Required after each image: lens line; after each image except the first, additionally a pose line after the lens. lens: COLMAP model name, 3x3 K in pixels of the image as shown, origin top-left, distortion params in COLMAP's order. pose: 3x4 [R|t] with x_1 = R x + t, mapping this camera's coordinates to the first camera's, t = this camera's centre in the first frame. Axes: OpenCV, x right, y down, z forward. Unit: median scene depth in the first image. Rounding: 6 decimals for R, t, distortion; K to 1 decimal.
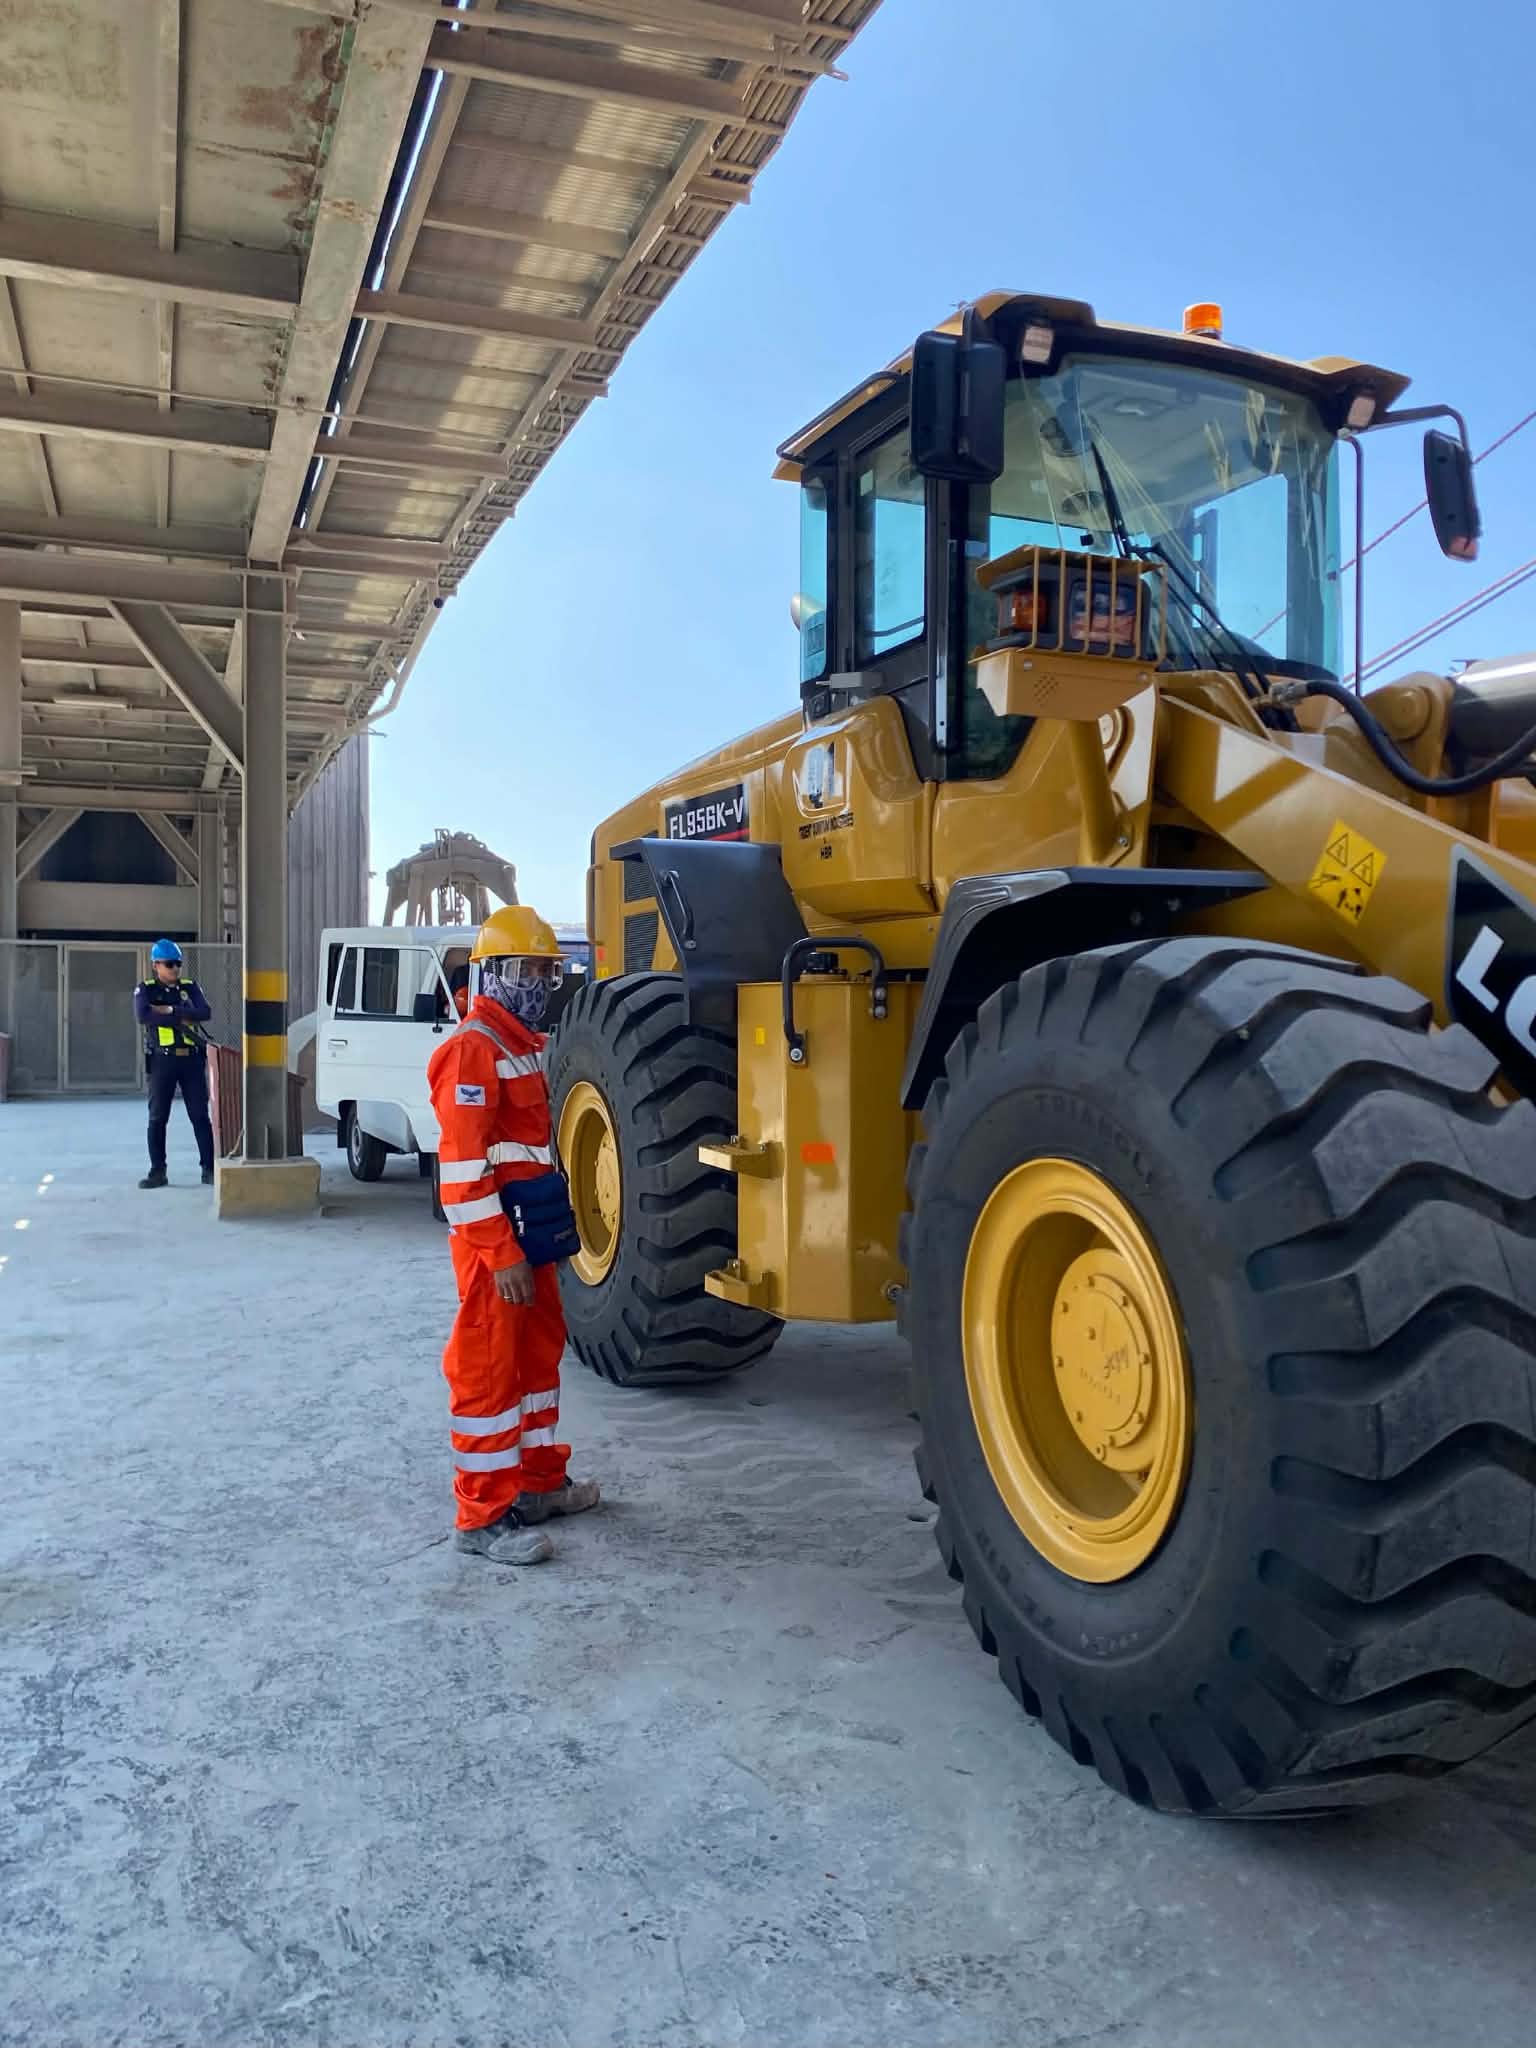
lens RADIAL K [[1573.2, 0, 761.1], [0, 1573.2, 1037.2], [0, 0, 1]] dist [0.031591, -0.009717]
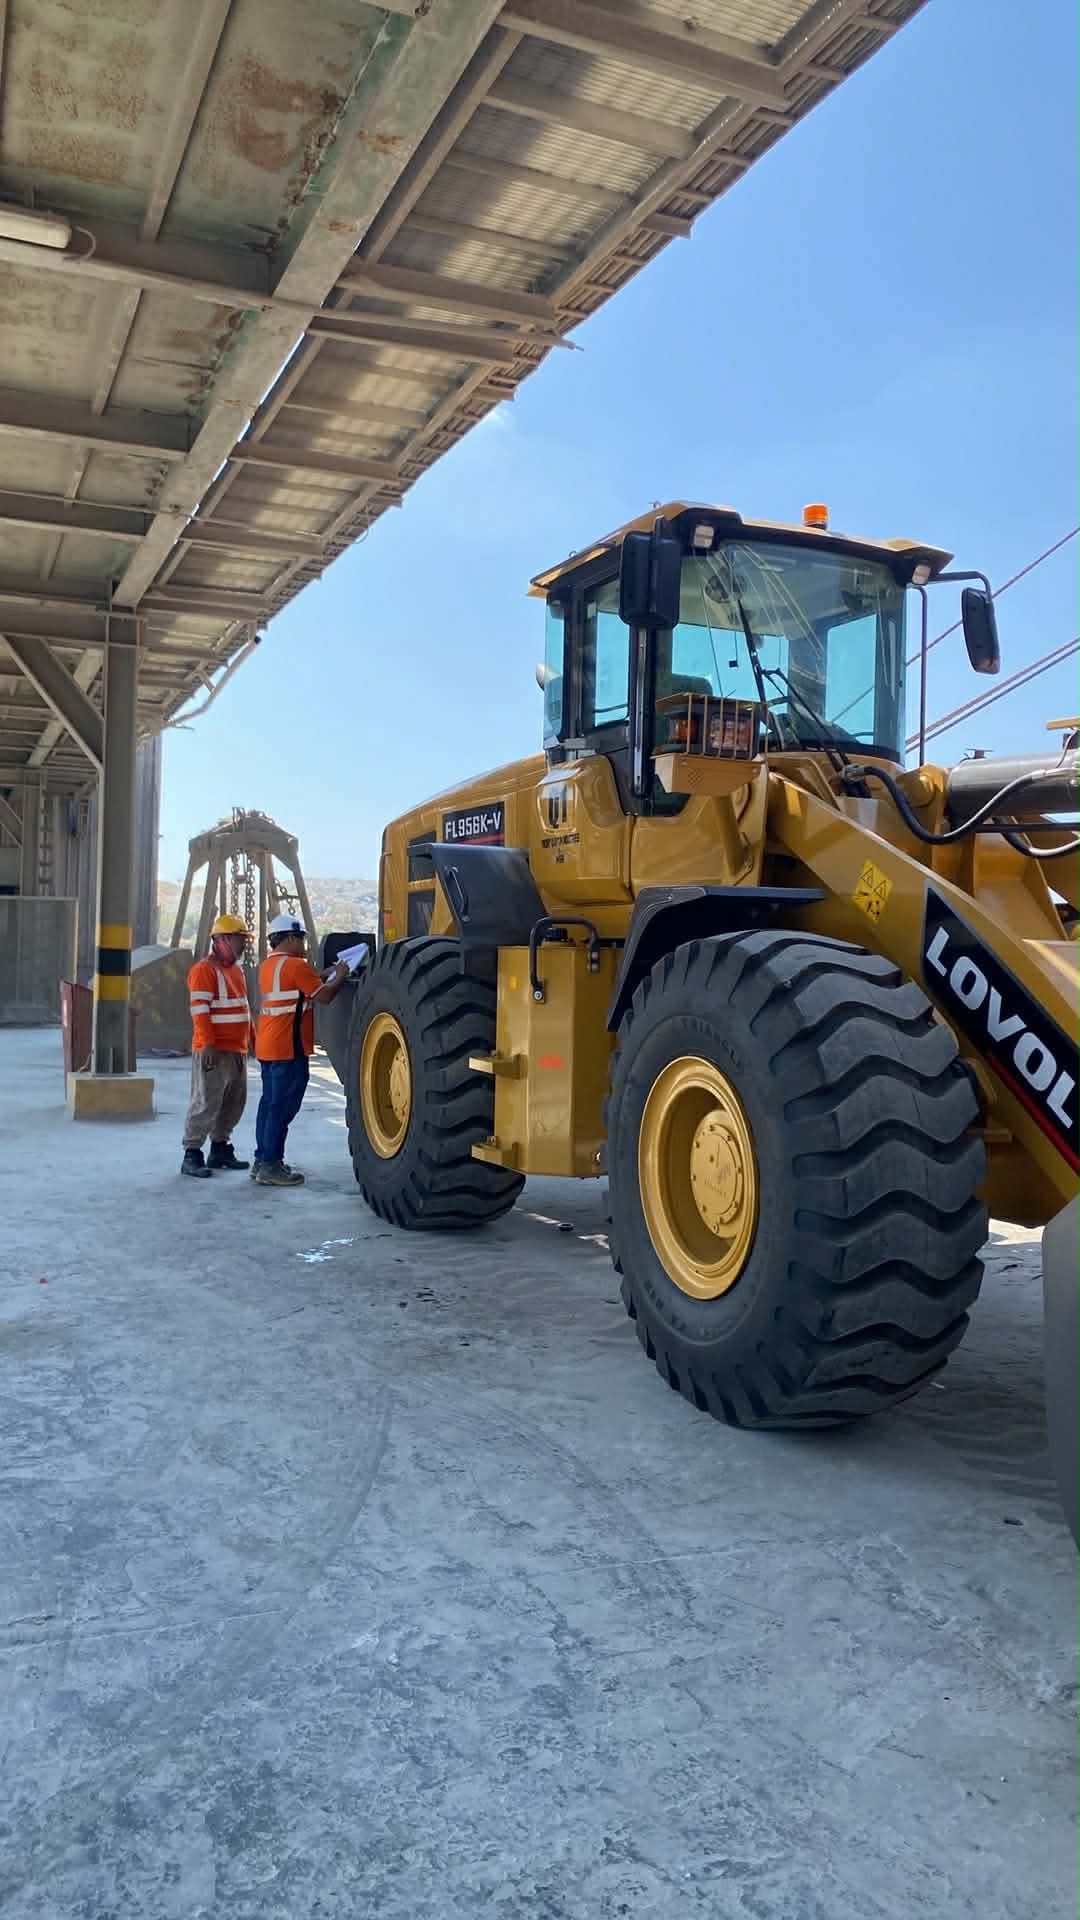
lens RADIAL K [[1434.0, 0, 543.8], [0, 1434.0, 943.2], [0, 0, 1]] dist [0.063711, 0.000817]
pose [[0.999135, 0.020043, 0.036444, -0.022332], [-0.018949, 0.999367, -0.030114, 0.002272], [-0.037025, 0.029398, 0.998882, -0.360651]]
